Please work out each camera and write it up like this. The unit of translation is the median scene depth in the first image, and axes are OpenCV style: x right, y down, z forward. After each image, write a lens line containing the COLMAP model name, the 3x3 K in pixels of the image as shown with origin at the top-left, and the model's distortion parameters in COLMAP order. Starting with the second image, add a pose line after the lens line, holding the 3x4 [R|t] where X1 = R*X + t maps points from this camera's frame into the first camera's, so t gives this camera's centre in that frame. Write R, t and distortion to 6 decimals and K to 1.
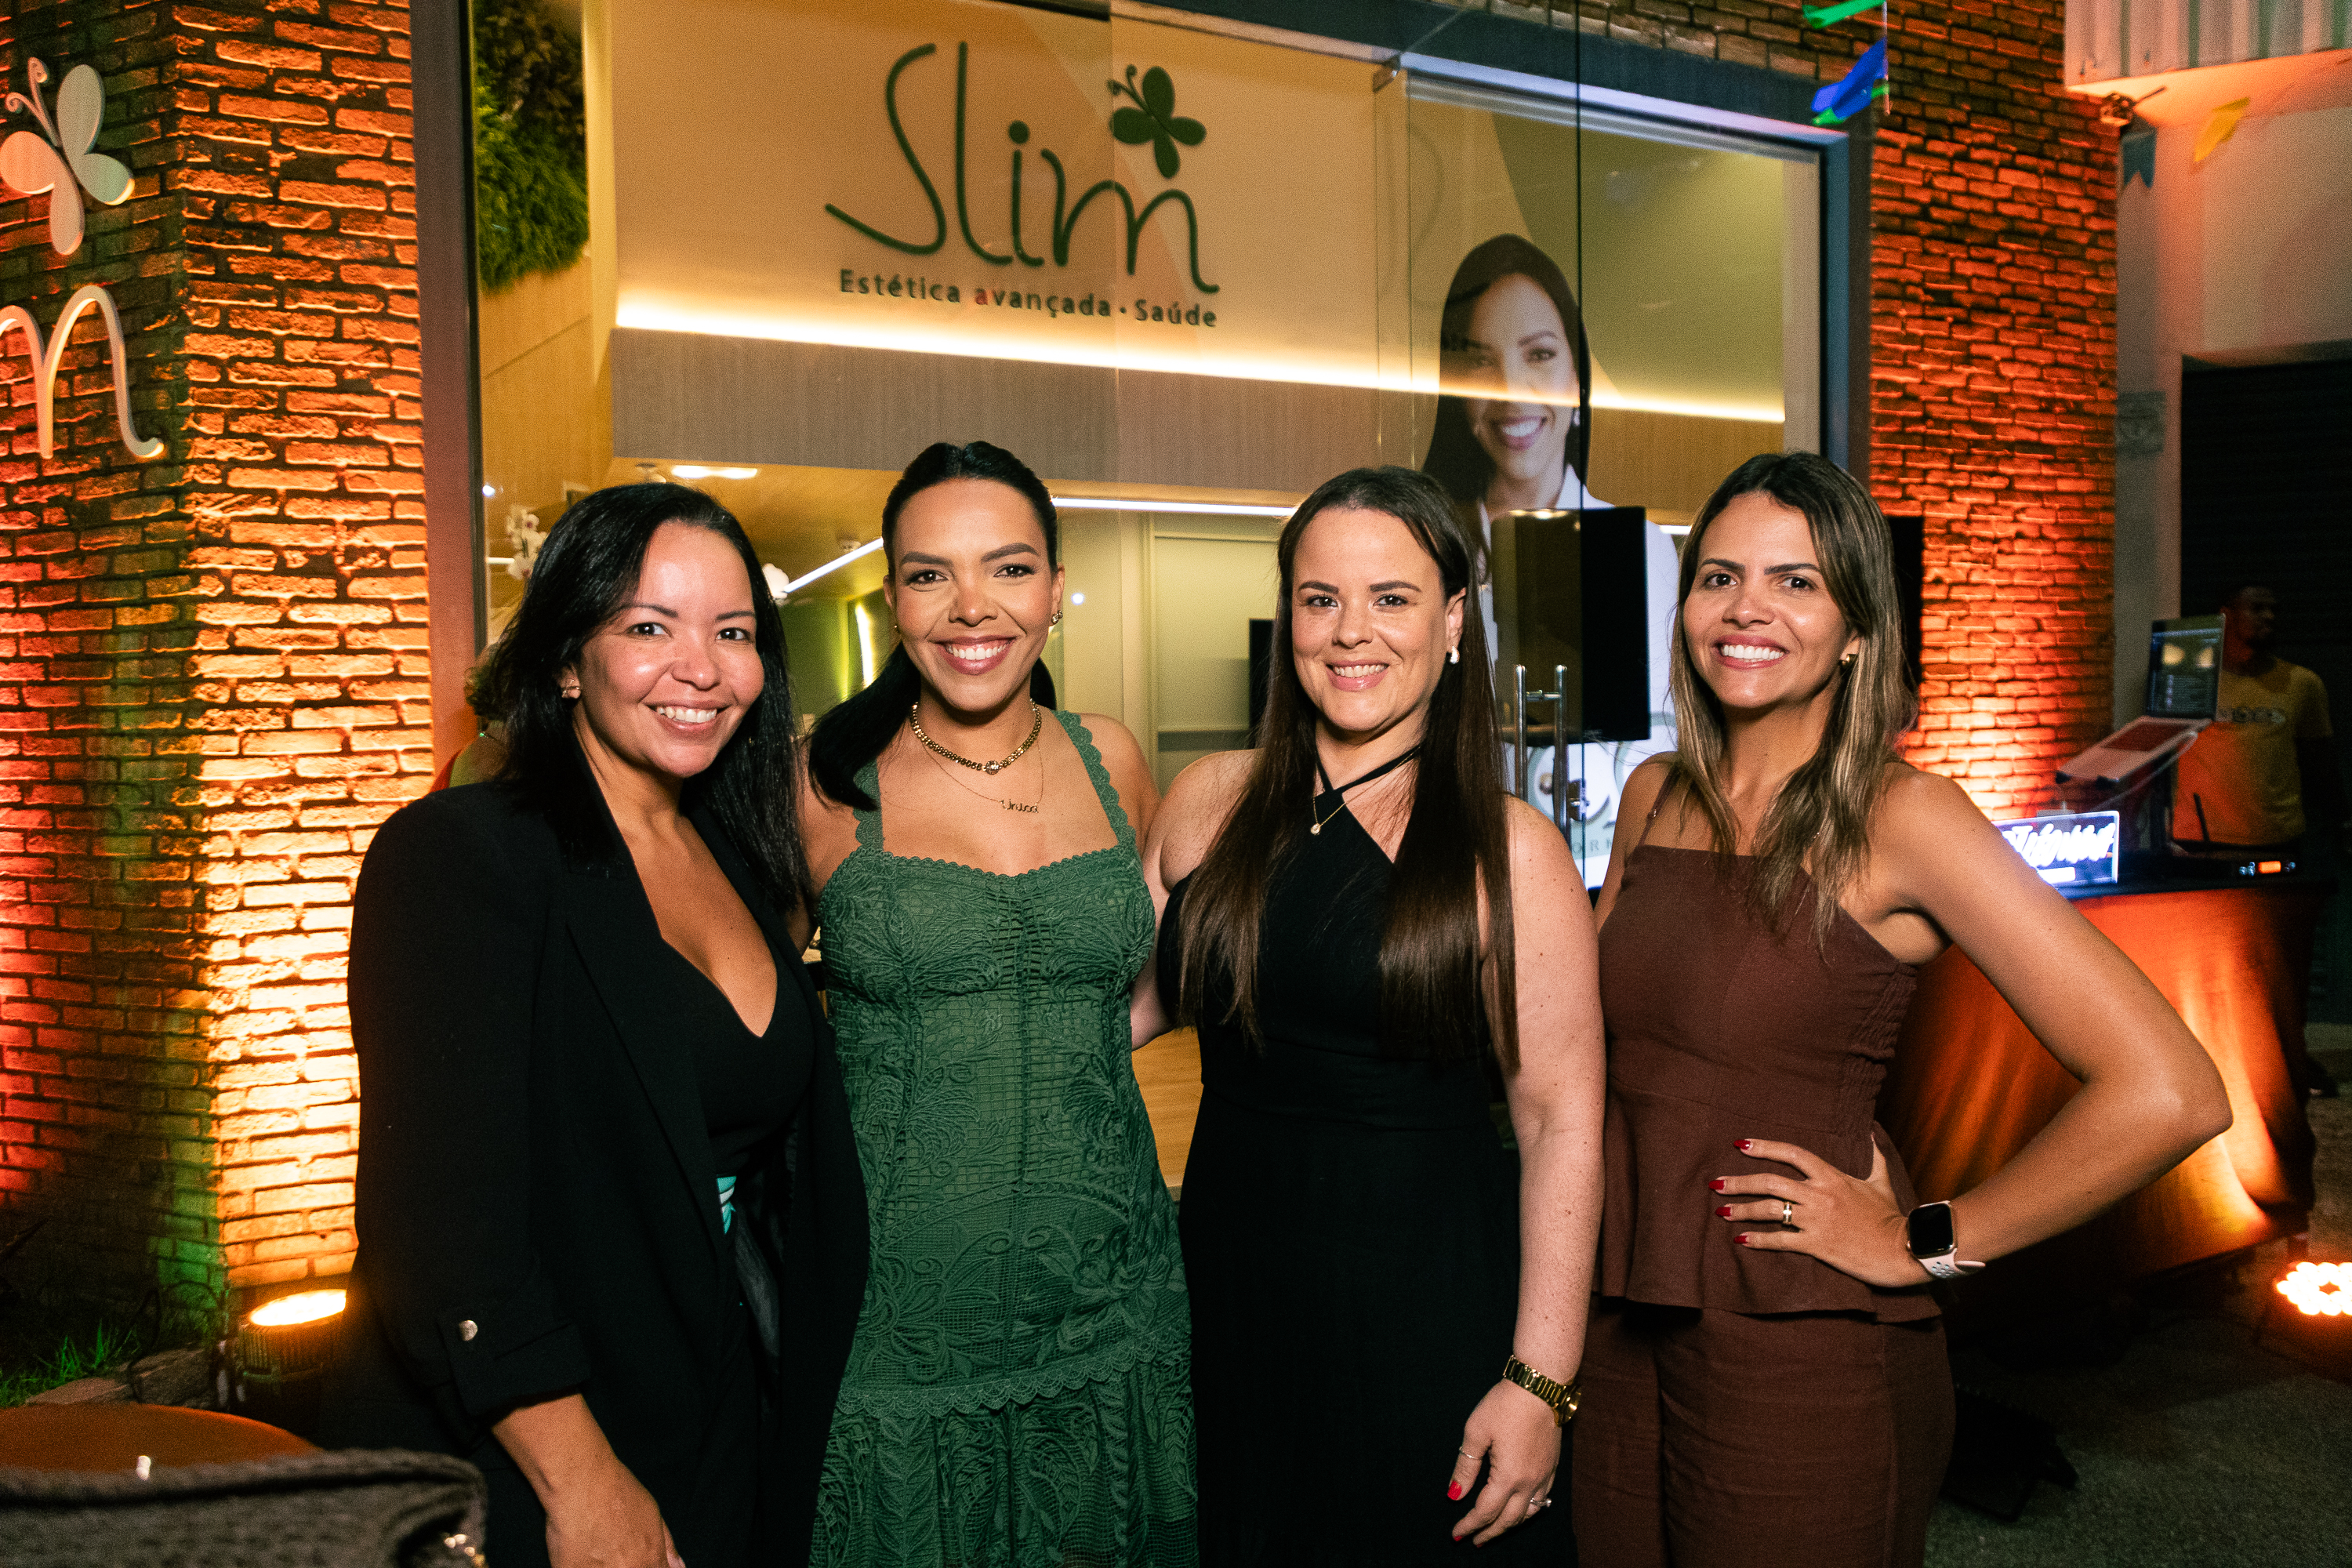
lens RADIAL K [[1559.4, 0, 1171.0], [0, 1559.4, 775.1], [0, 0, 1]] dist [-0.002094, 0.000230]
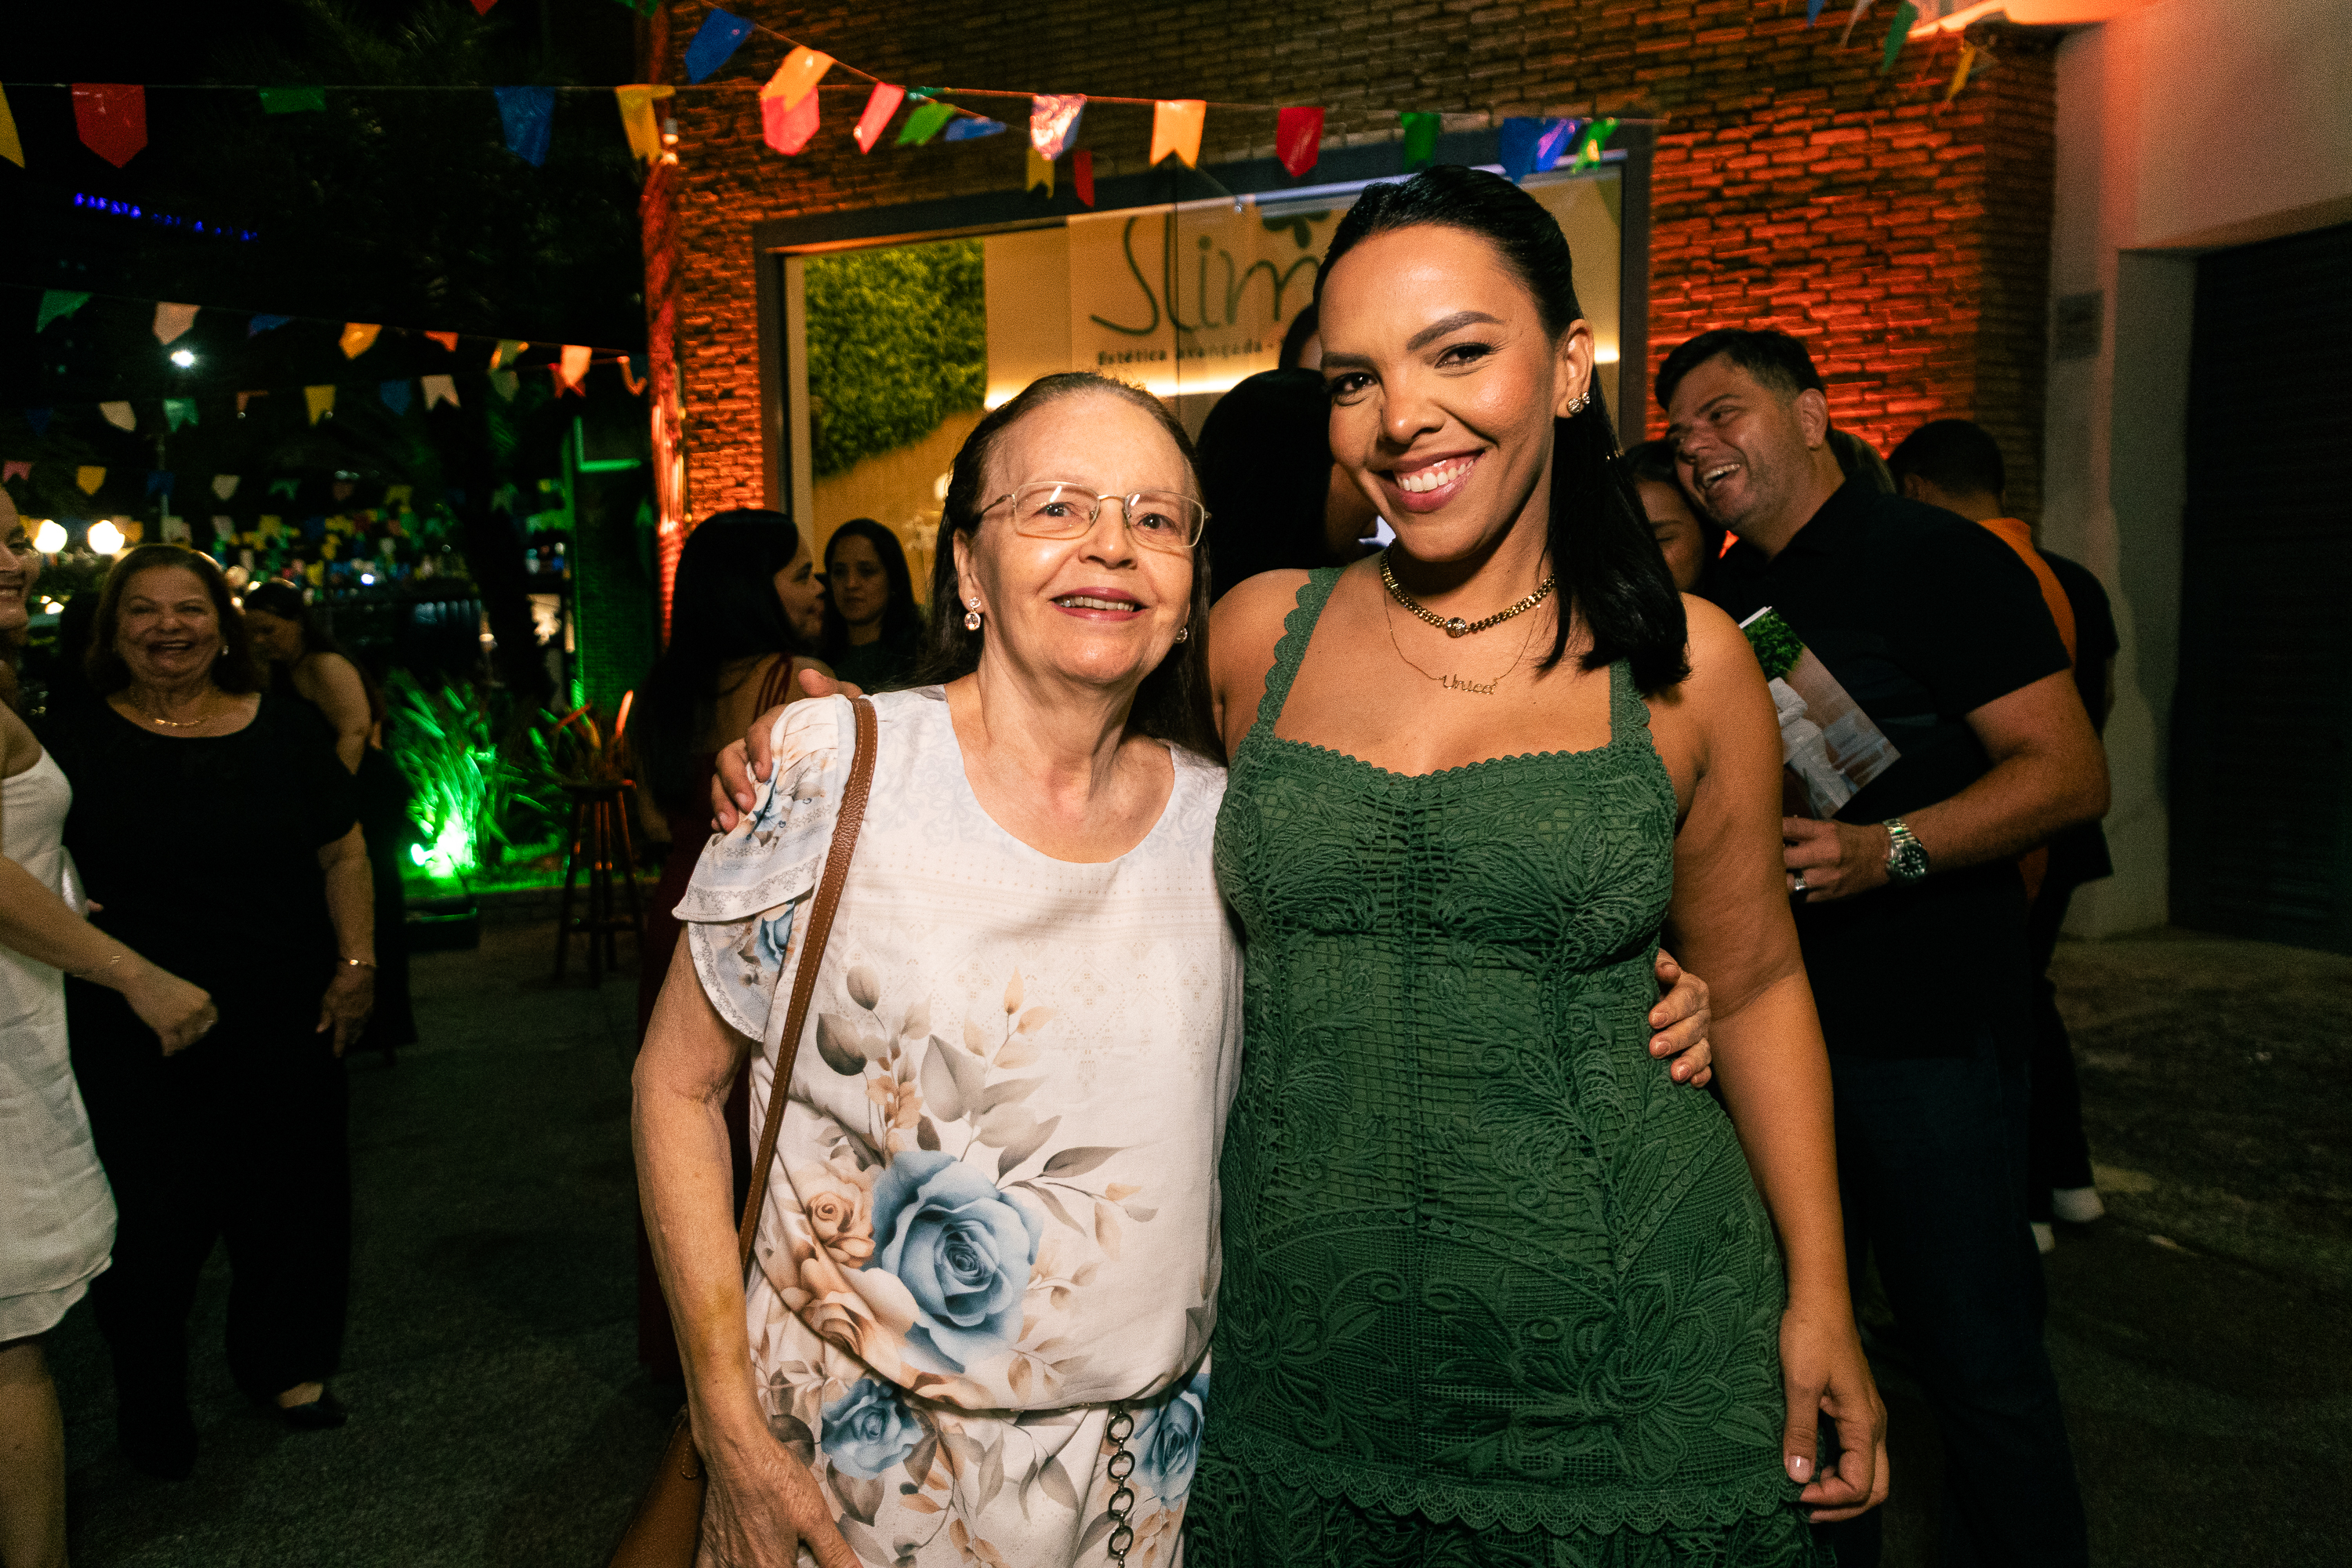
lens RADIAL K [[1559.4, 0, 1171.0], [0, 1559.4, 775.1], [0, 0, 1]] dist [-0.002094, 0.000230]
pose [[0.711358, 0.068583, -0.699476, 1.044659], [-0.018719, 0.996723, 0.078691, -0.005461], [0.702581, -0.042884, 0.710311, -0.154040]]
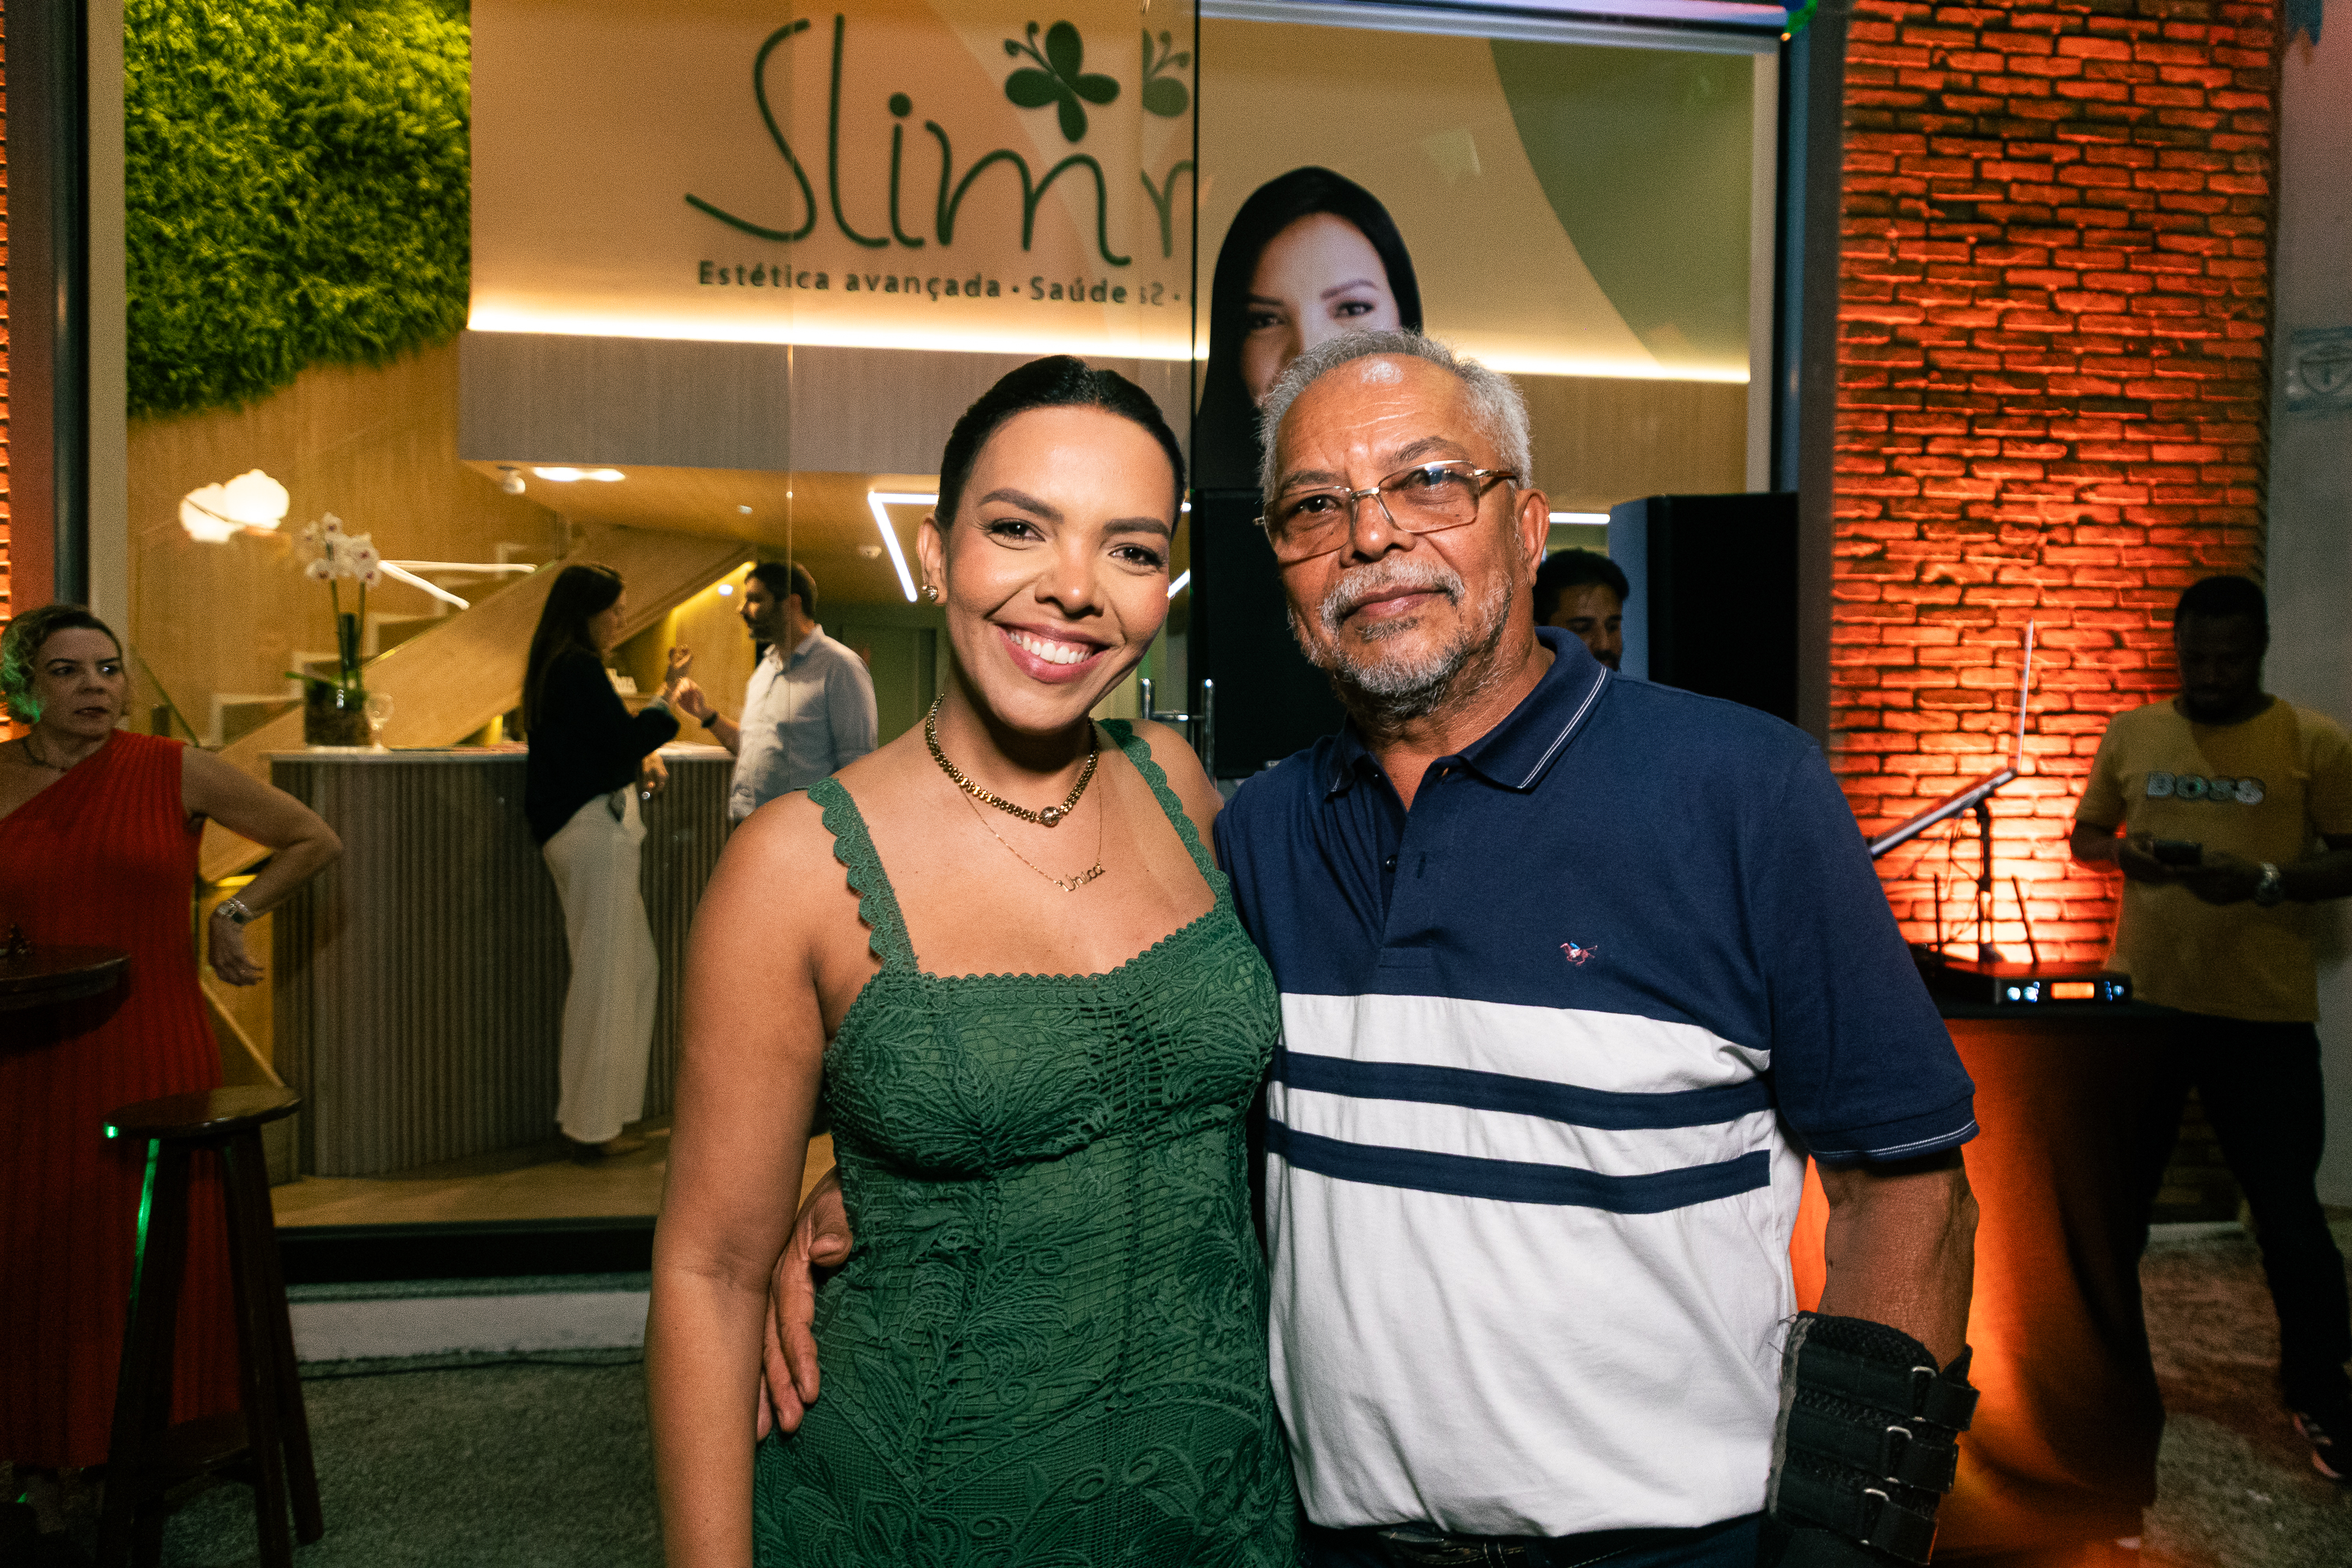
lens RADIAL K [[1563.3, 0, 1171.2], [0, 1563.3, 777.3], [0, 0, 1]] dist [-0.001816, 0.001359]
pose [[0.959391, 0.032627, -0.280186, 0.348059], [-0.035366, 0.999363, -0.004724, -0.011155], [0.279854, 0.014441, 0.959934, 0.158394]]
